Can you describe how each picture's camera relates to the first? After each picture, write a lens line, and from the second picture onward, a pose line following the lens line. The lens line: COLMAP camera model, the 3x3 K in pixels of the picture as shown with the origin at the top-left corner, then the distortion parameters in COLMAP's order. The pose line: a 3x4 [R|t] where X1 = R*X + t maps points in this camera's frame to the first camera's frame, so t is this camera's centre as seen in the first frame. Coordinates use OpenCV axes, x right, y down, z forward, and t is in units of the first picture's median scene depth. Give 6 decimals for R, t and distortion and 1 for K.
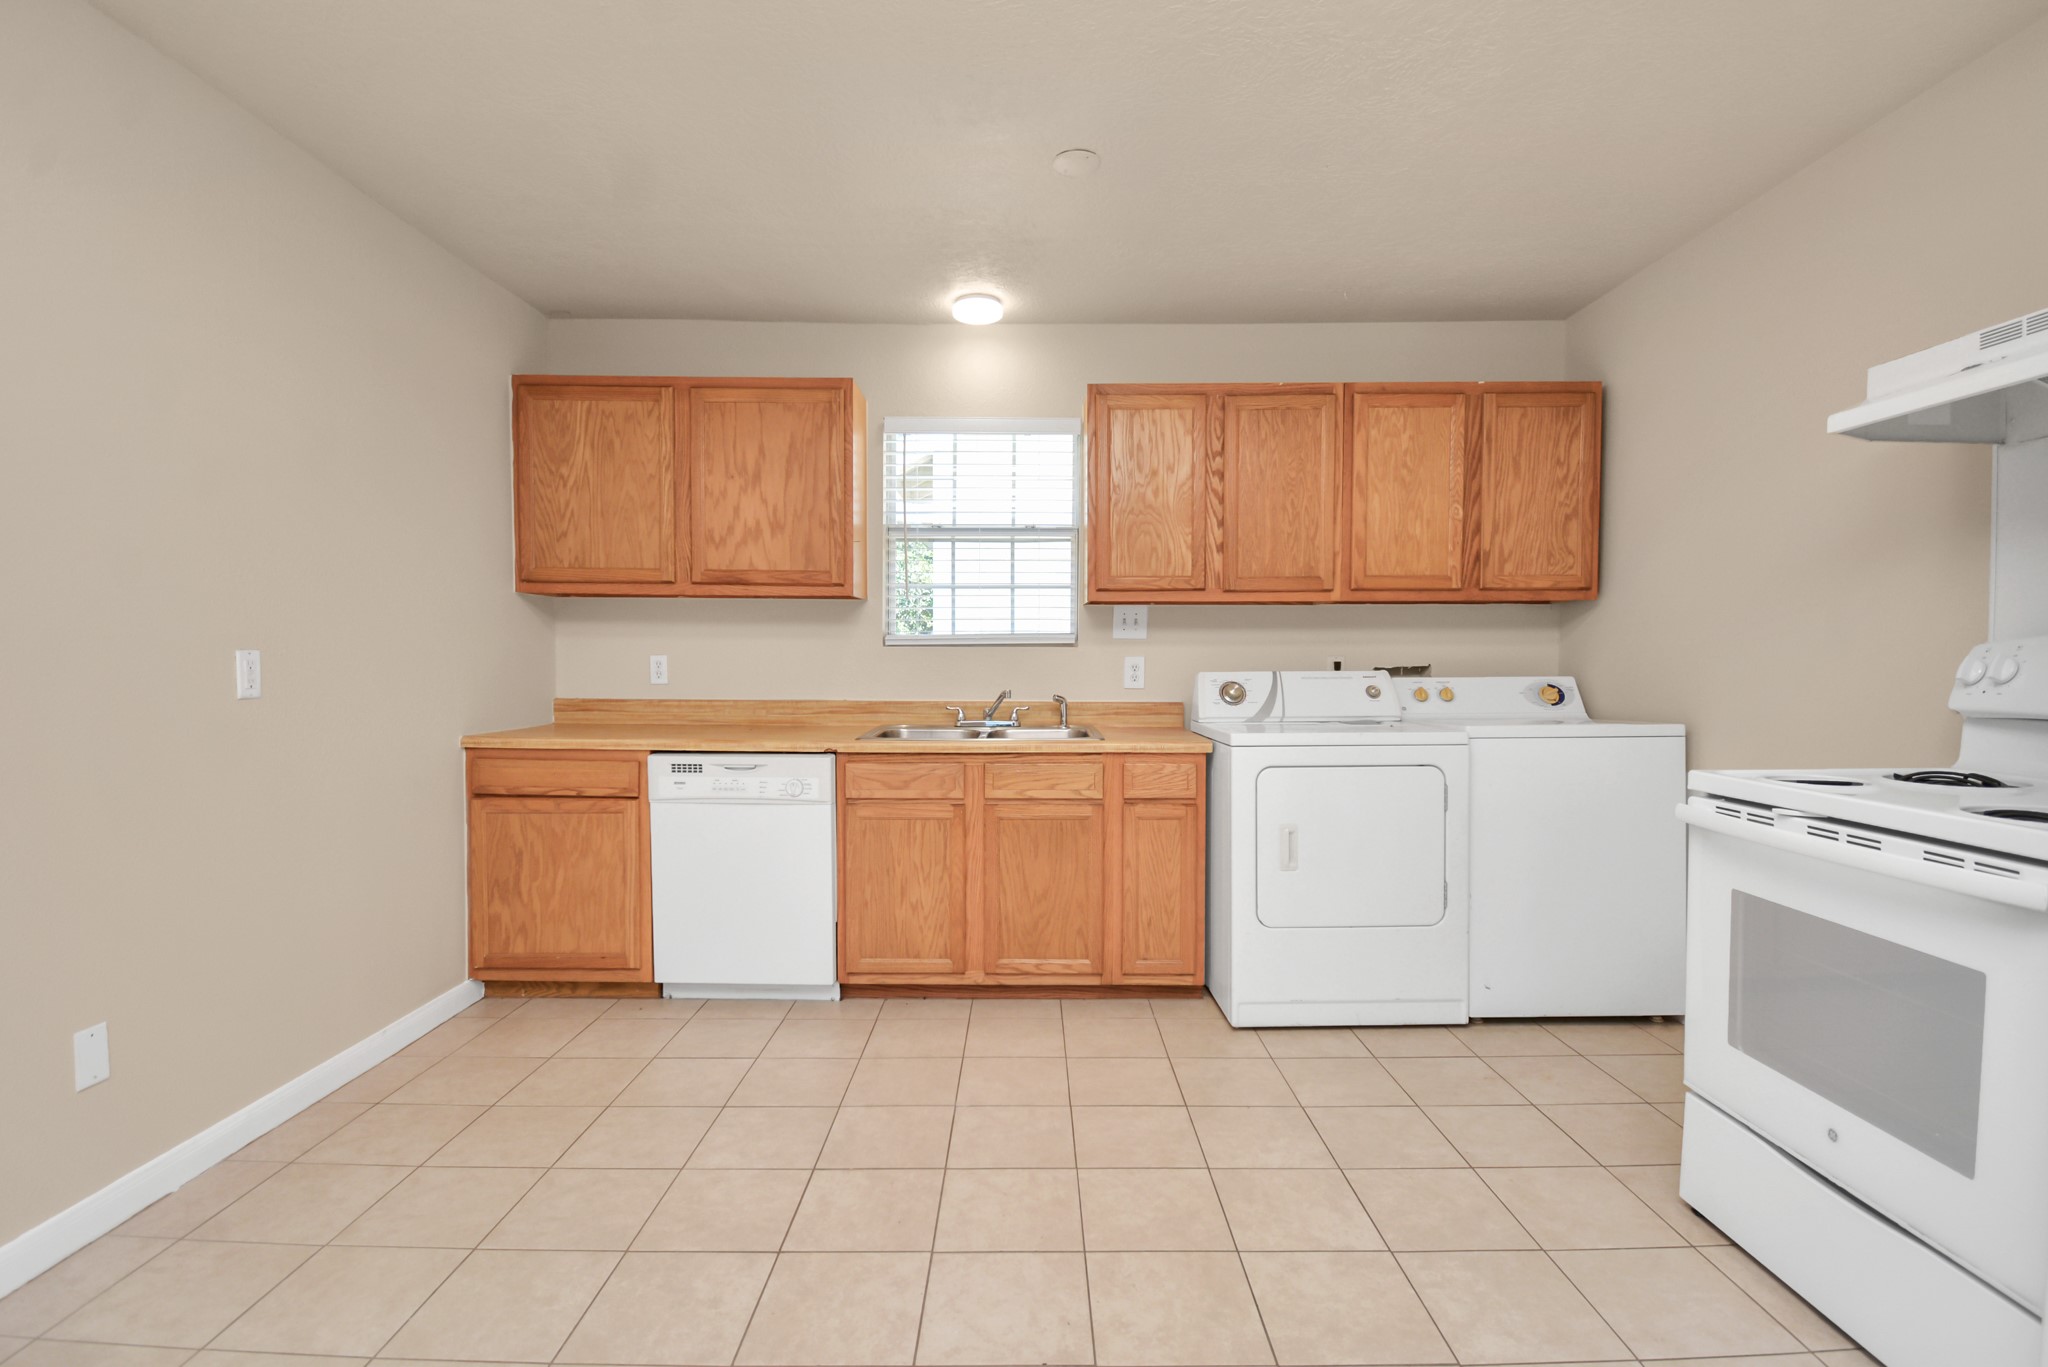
lens RADIAL K [[940.2, 0, 1042.1], [0, 940.2, 686.1], [0, 0, 1]] dist [0.018793, -0.000171]
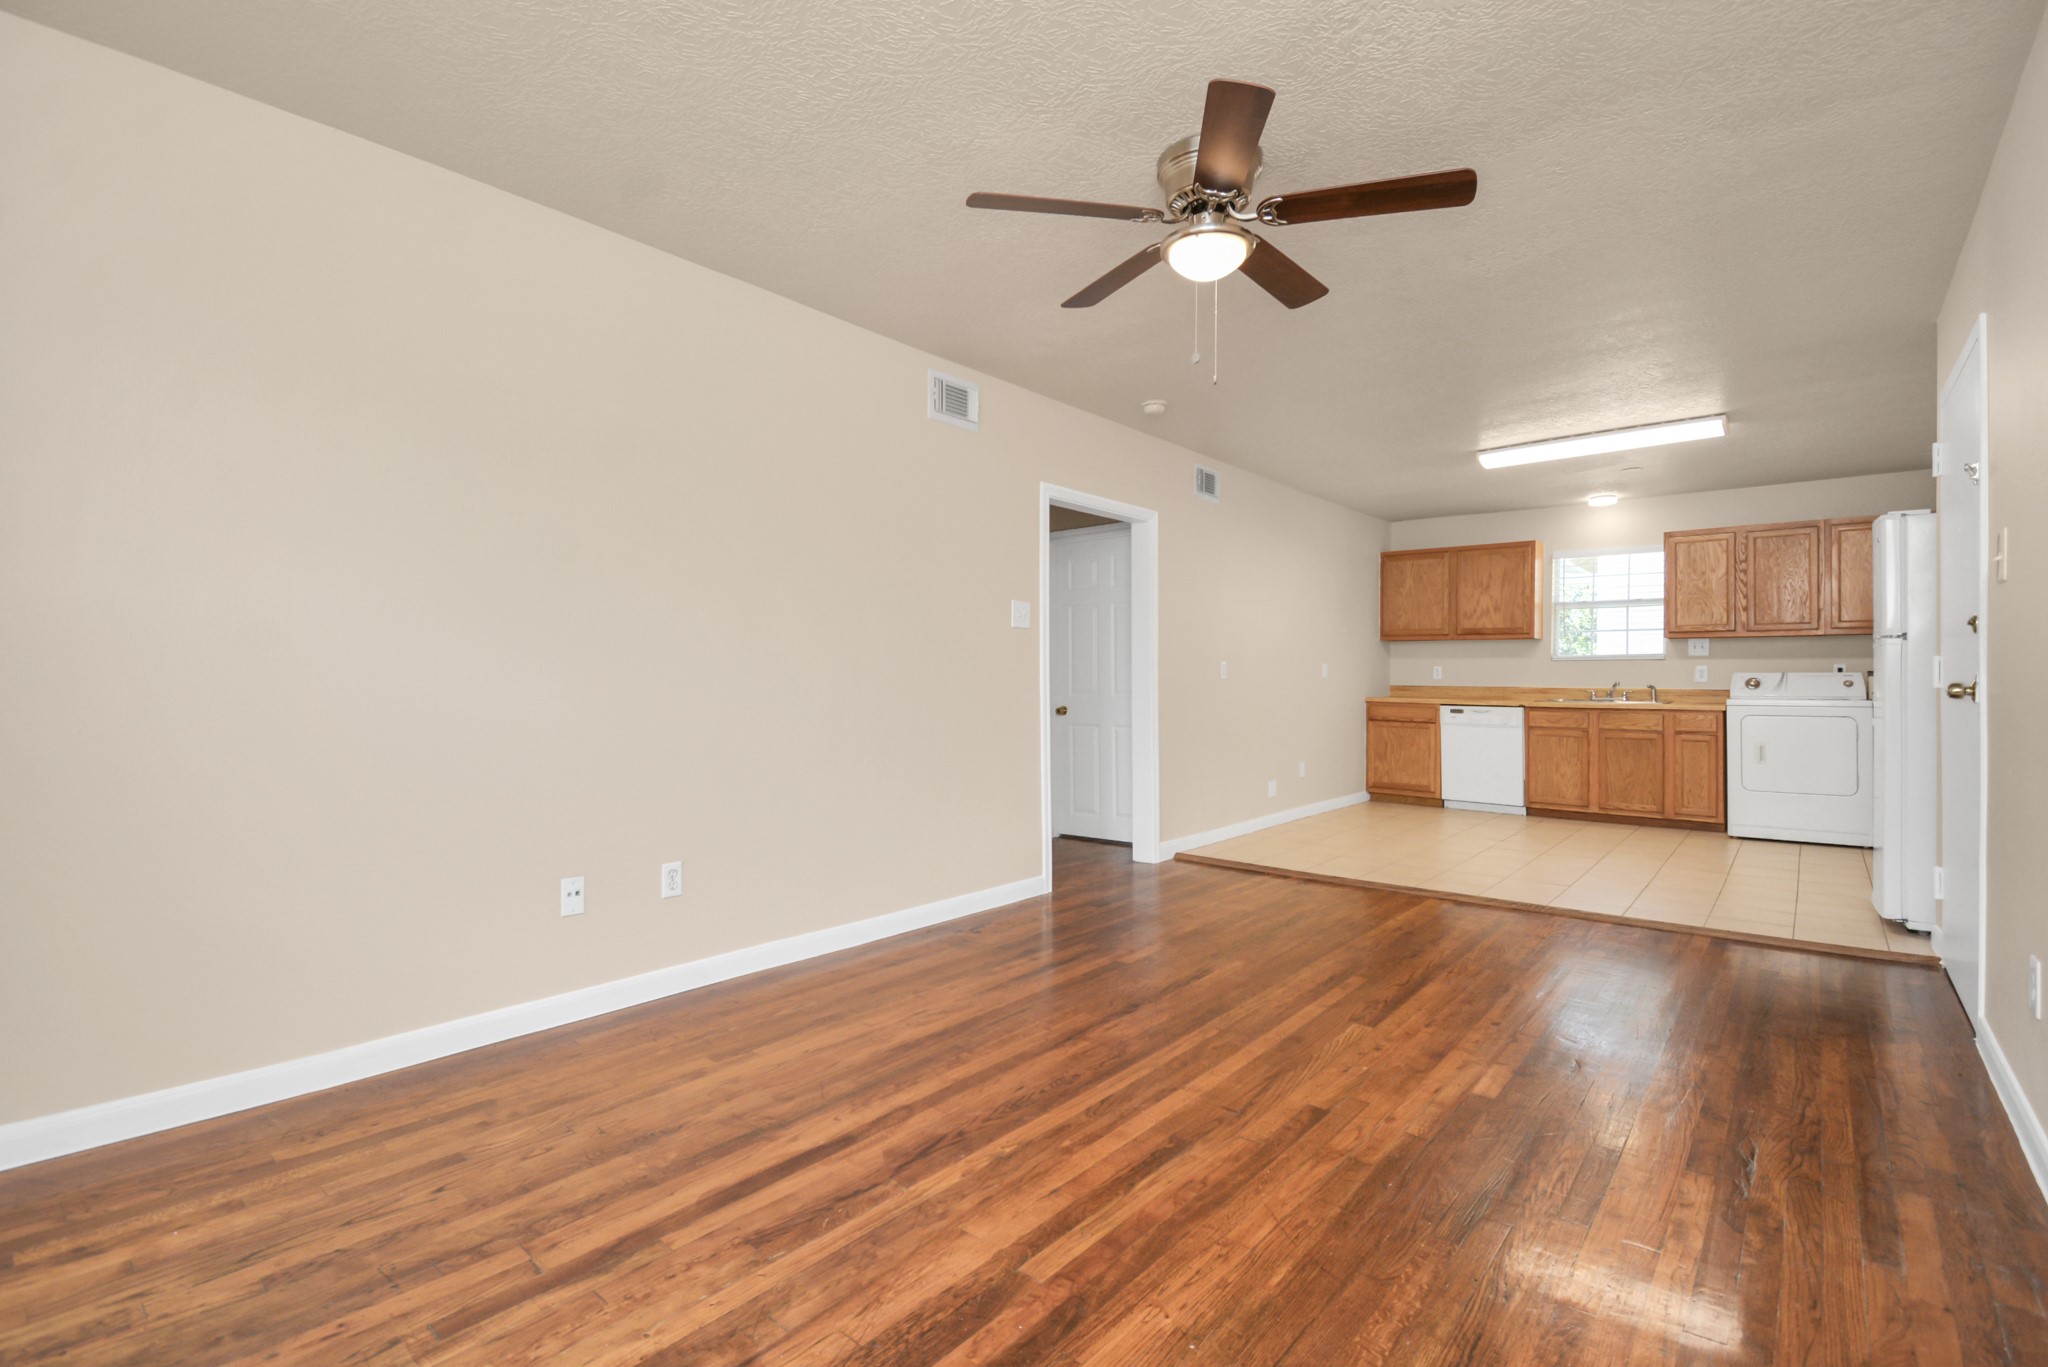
lens RADIAL K [[899.7, 0, 1024.0], [0, 899.7, 683.5], [0, 0, 1]] dist [0.015074, -0.020846]
pose [[0.750129, 0.006148, -0.661262, 0.308349], [-0.024317, 0.999537, -0.018291, 0.079571], [0.660844, 0.029800, 0.749932, -1.407976]]
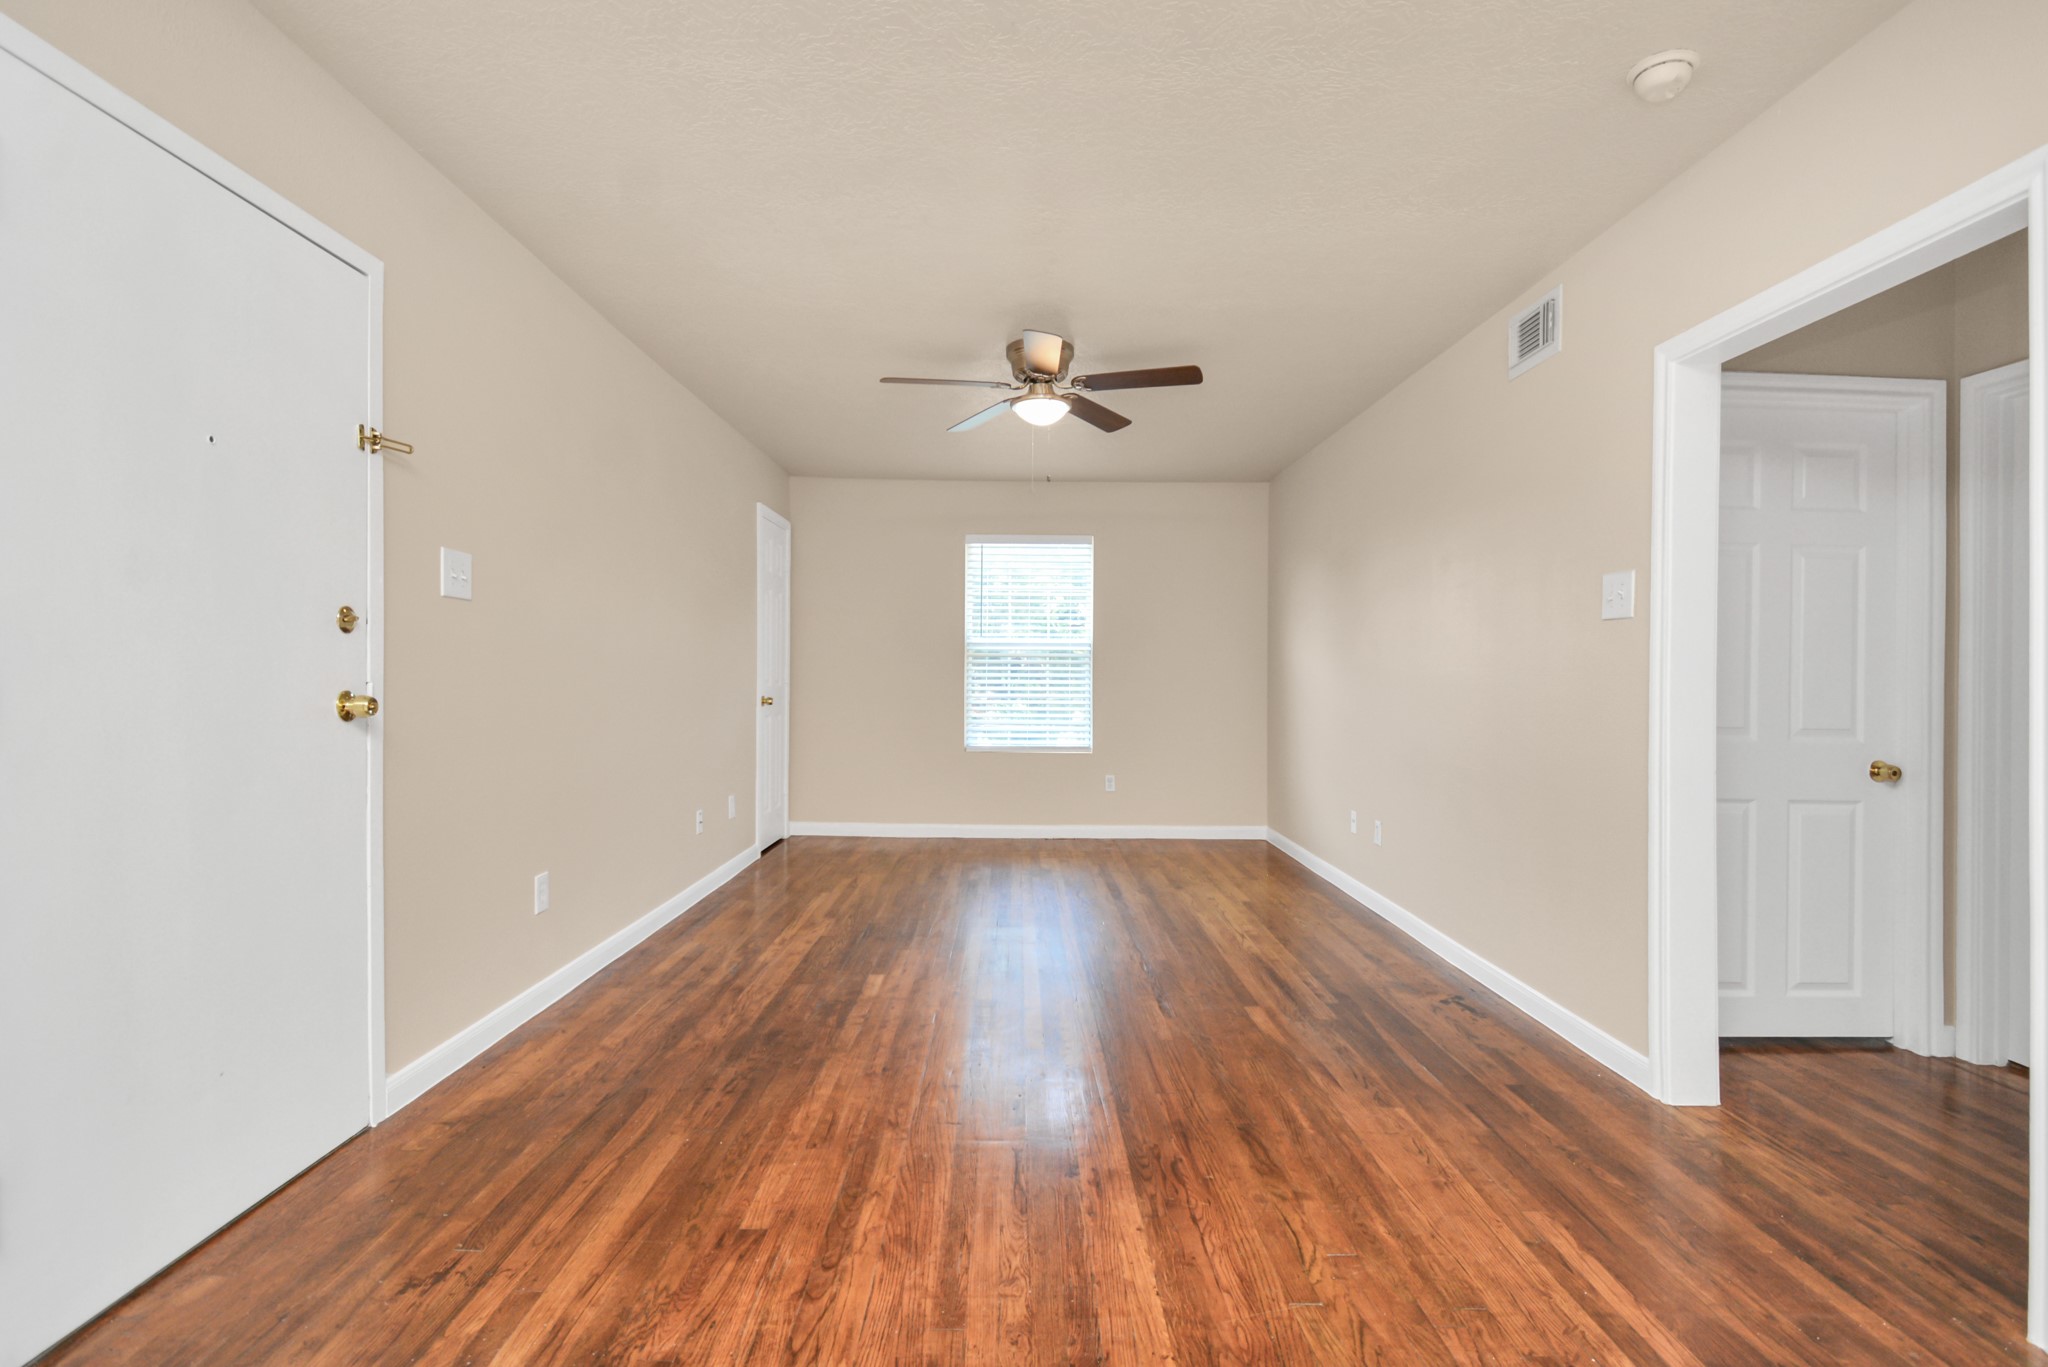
lens RADIAL K [[963.1, 0, 1030.5], [0, 963.1, 688.0], [0, 0, 1]] dist [0.002485, -0.017146]
pose [[-0.999916, -0.010114, -0.008146, -0.035147], [-0.010466, 0.998957, 0.044454, 0.005100], [0.007688, 0.044536, -0.998978, 0.377796]]
